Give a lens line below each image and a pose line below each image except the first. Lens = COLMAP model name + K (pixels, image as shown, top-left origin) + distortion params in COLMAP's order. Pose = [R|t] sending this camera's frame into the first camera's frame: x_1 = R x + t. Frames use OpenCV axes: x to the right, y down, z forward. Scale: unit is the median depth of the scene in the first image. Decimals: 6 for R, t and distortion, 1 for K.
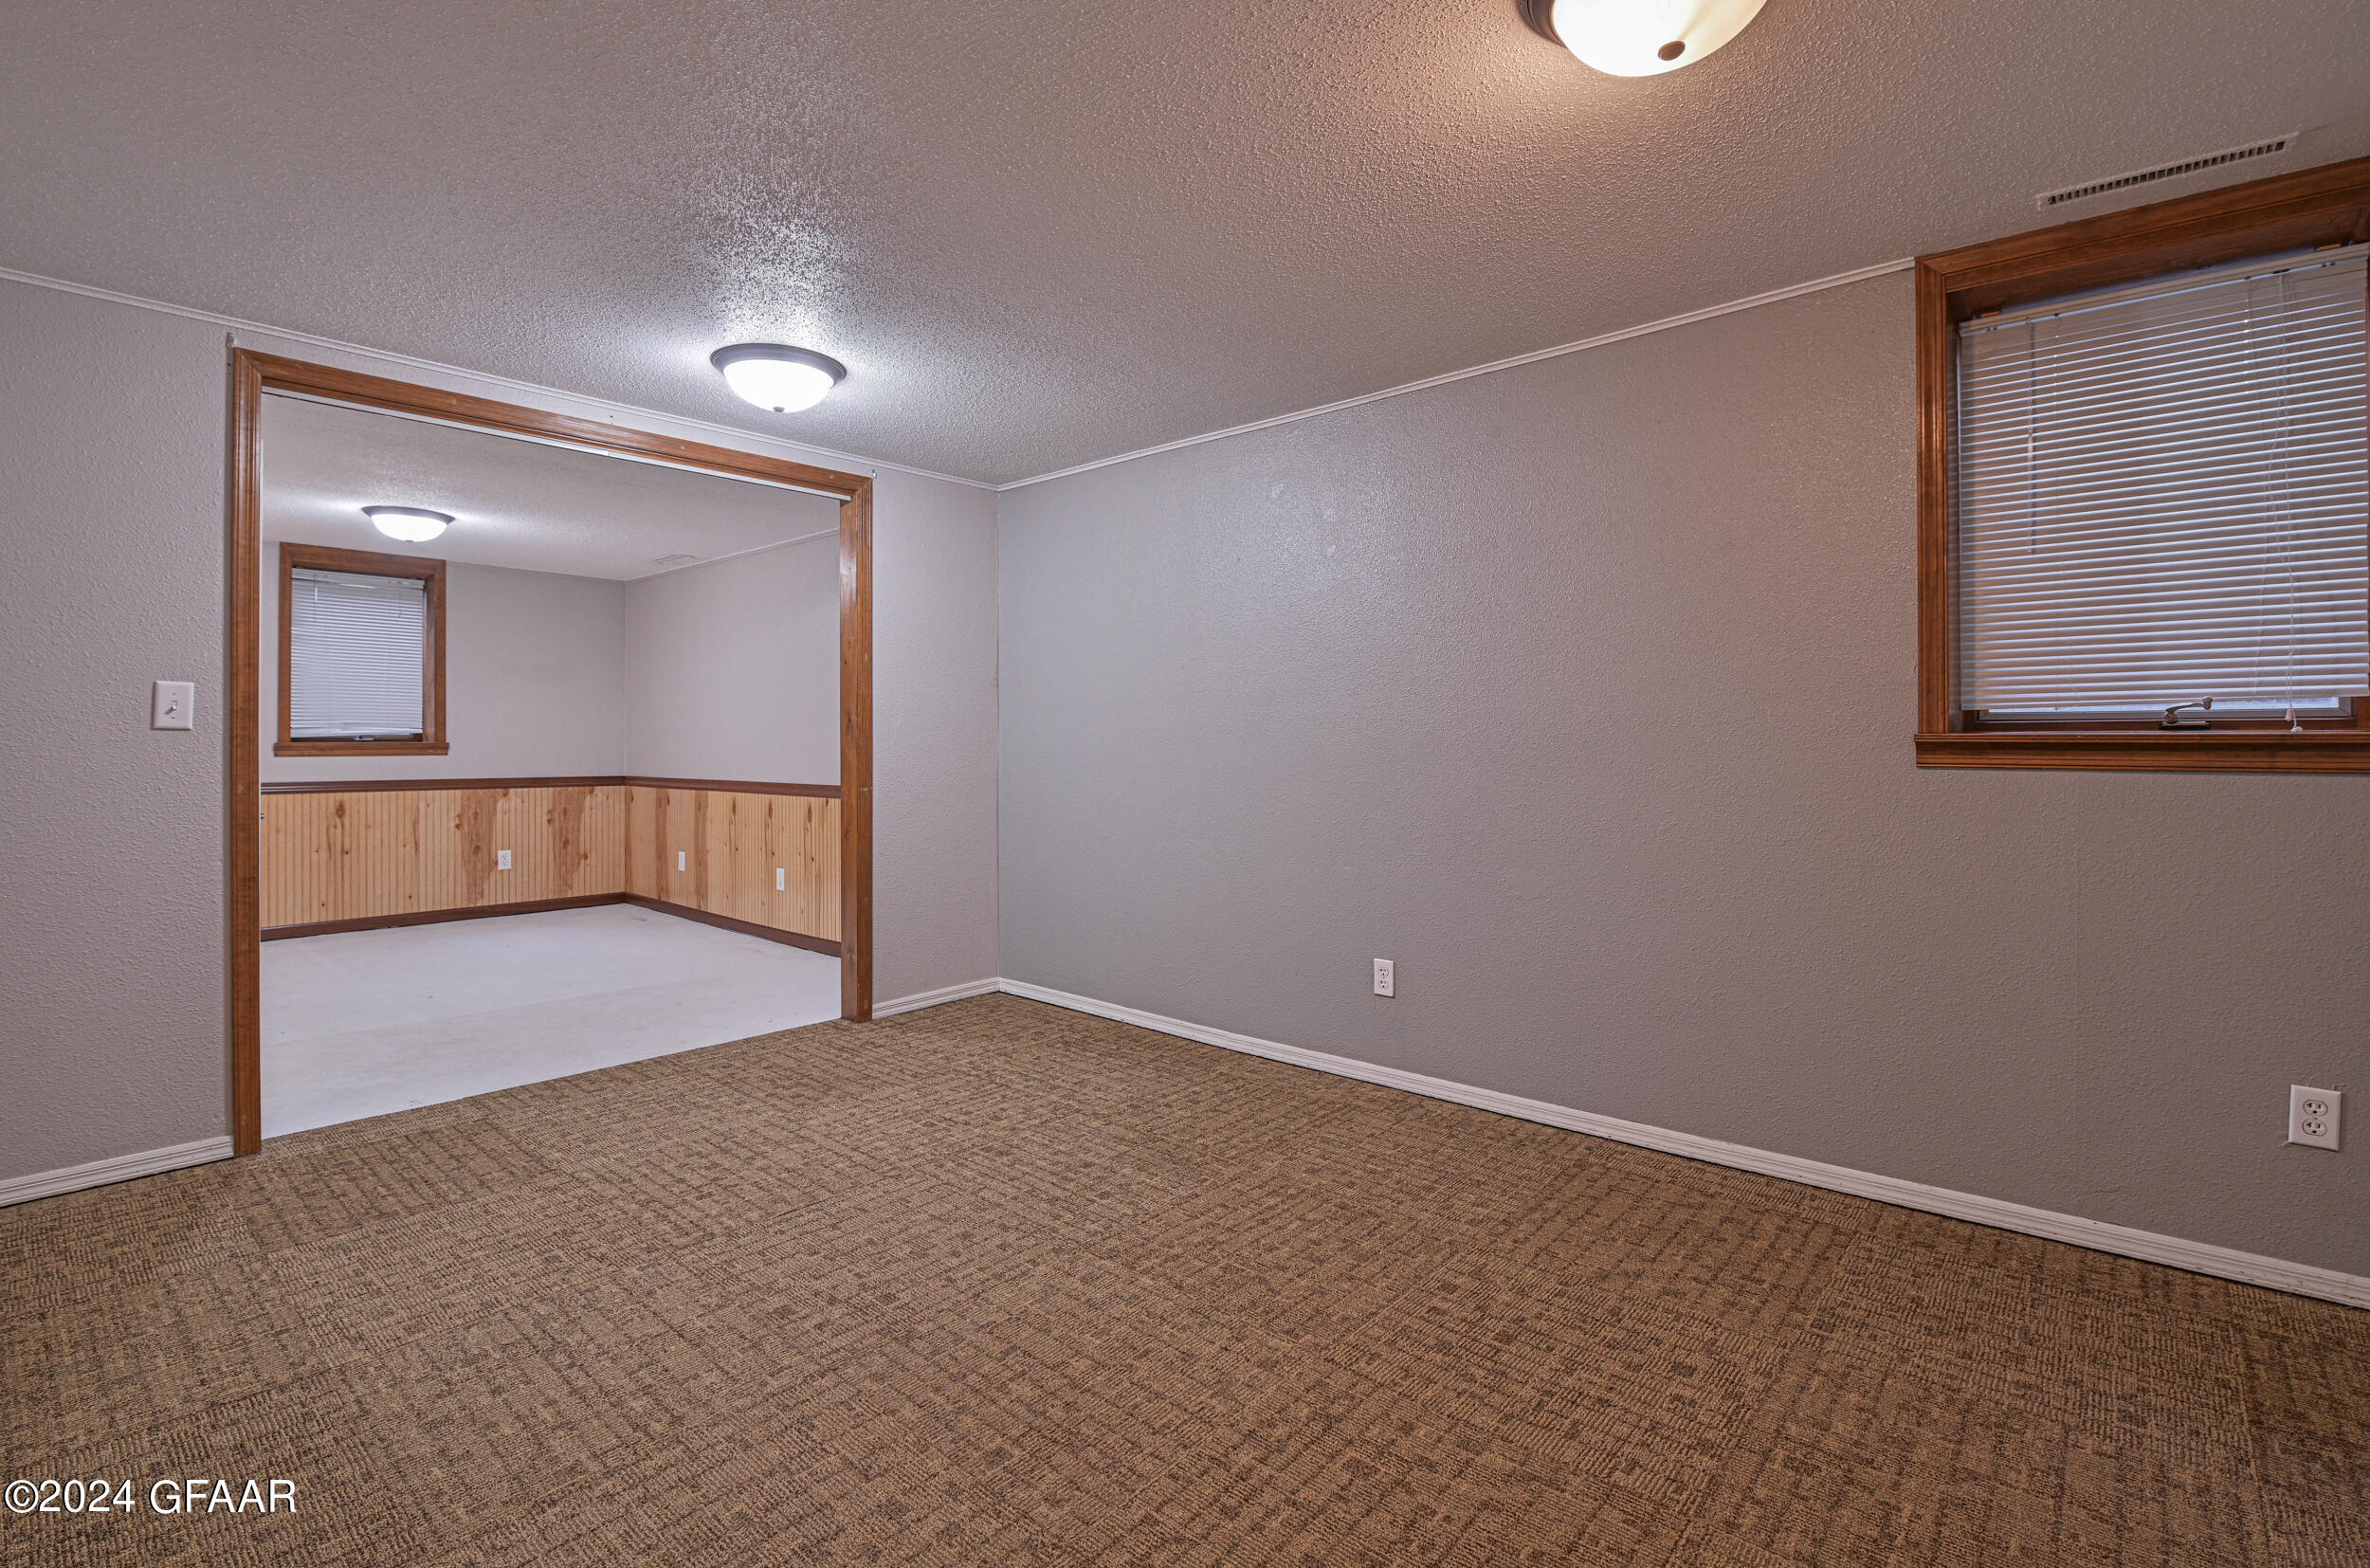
lens RADIAL K [[1101.8, 0, 1177.0], [0, 1101.8, 734.0], [0, 0, 1]] dist [-0.016950, -0.001006]
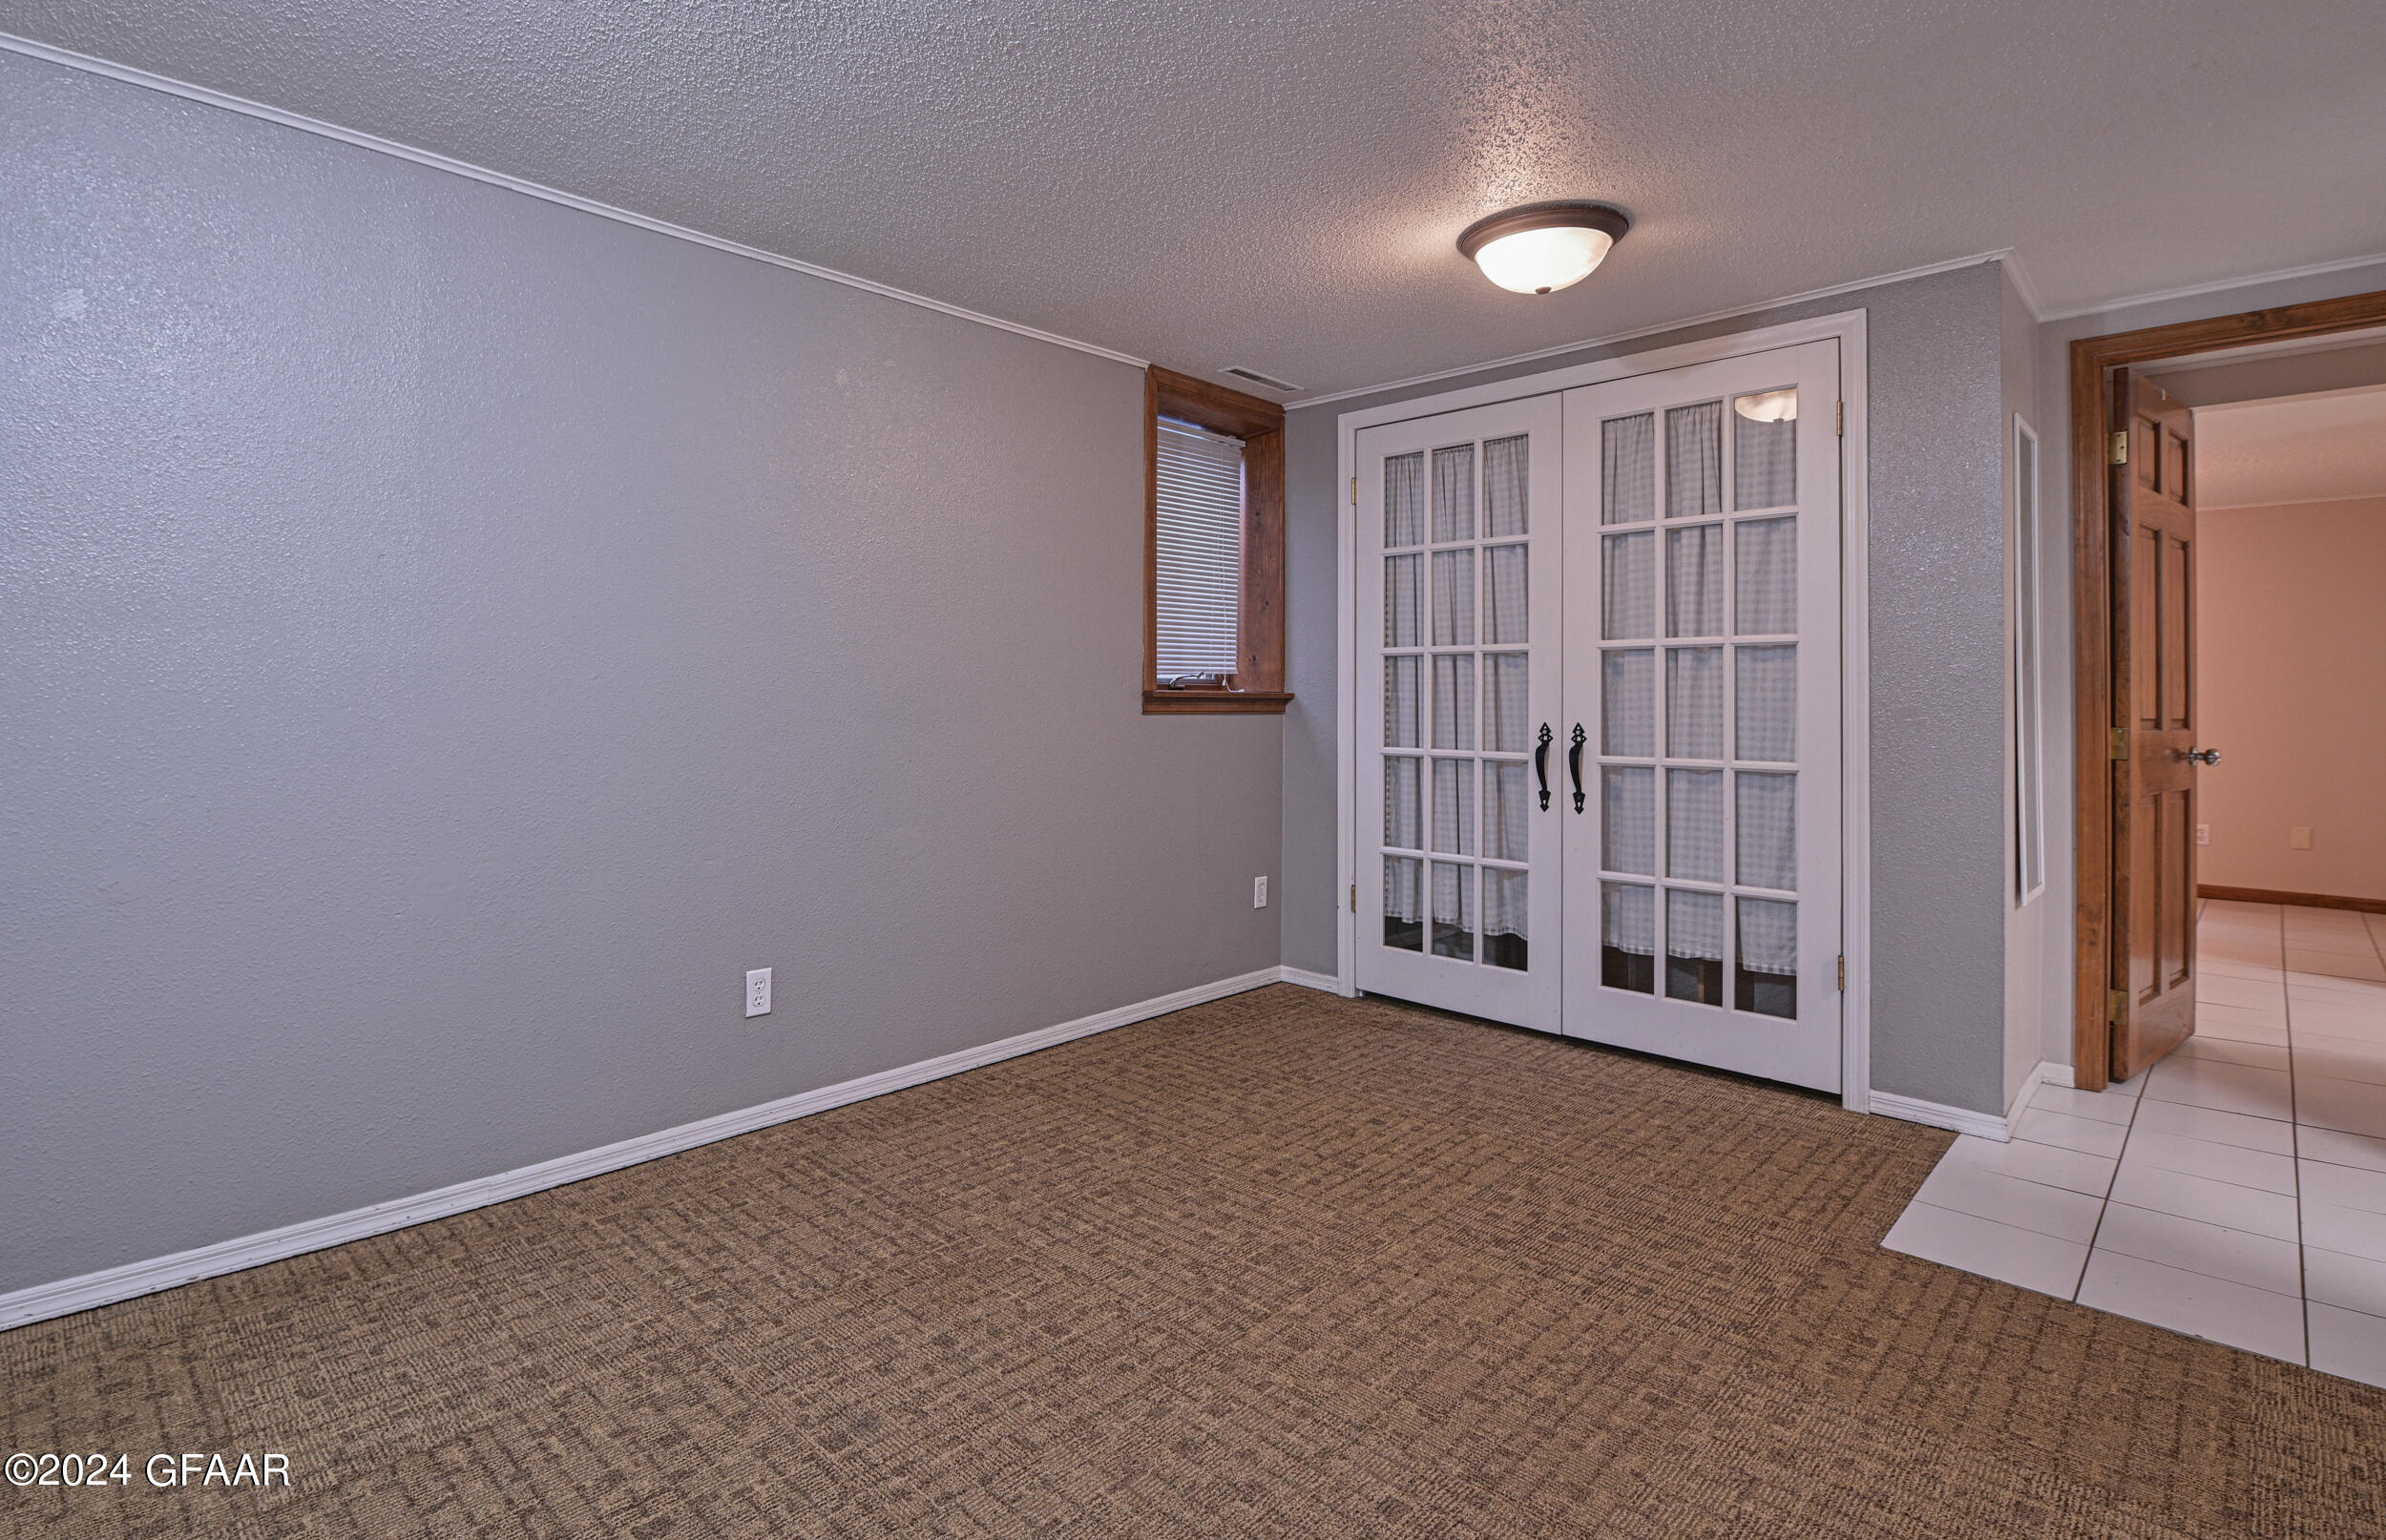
lens RADIAL K [[1162.9, 0, 1047.3], [0, 1162.9, 676.0], [0, 0, 1]] dist [-0.012697, -0.001408]
pose [[0.085220, 0.016732, 0.996222, -0.359376], [-0.010012, 0.999823, -0.015936, 0.002599], [-0.996312, -0.008617, 0.085372, 0.411723]]
